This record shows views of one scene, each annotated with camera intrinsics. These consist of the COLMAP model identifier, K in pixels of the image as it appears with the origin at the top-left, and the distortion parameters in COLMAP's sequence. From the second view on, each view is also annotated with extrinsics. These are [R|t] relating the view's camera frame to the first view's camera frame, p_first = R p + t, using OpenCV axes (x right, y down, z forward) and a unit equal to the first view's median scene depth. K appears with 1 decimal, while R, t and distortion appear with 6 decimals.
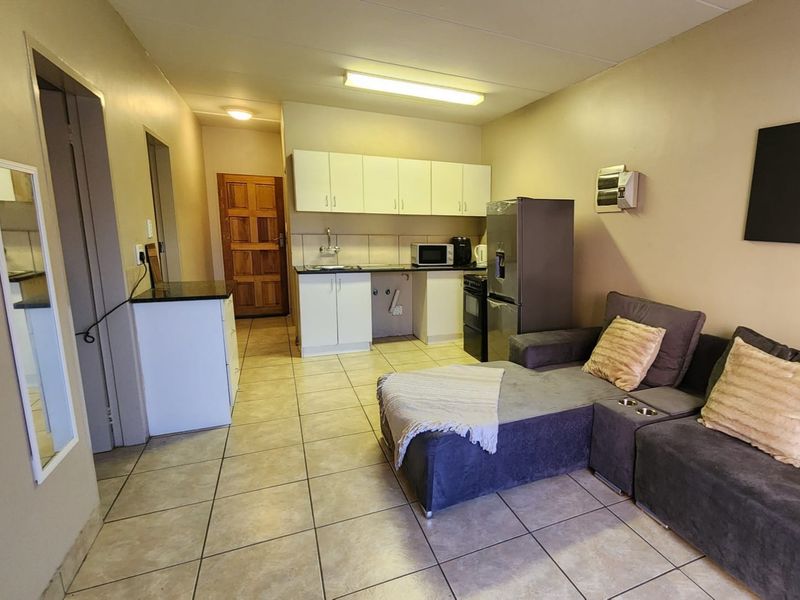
lens RADIAL K [[435.0, 0, 494.7], [0, 435.0, 301.9], [0, 0, 1]] dist [0.000199, -0.000054]
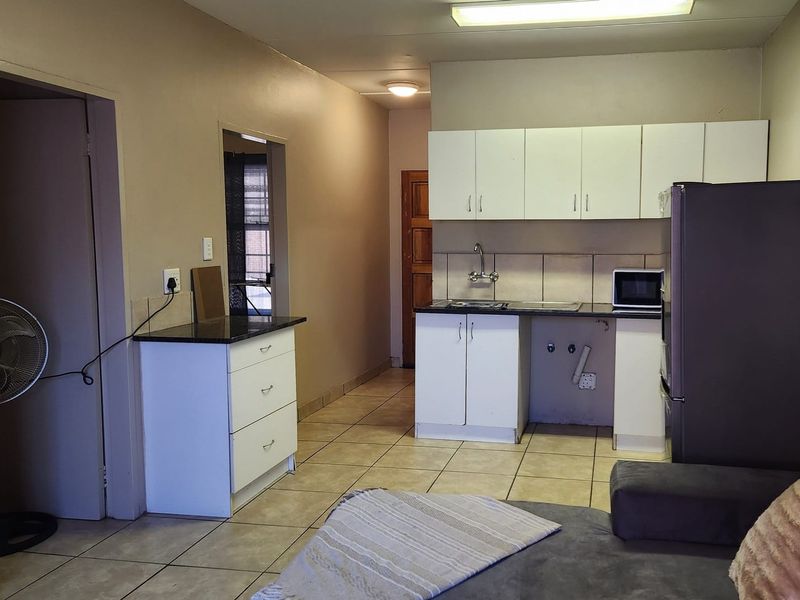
lens RADIAL K [[709.5, 0, 491.0], [0, 709.5, 297.3], [0, 0, 1]] dist [0.065462, -0.007404]
pose [[0.798306, 0.036689, -0.601133, 0.273336], [-0.086044, 0.994851, -0.053548, -0.034582], [0.596074, 0.094471, 0.797353, 0.169990]]
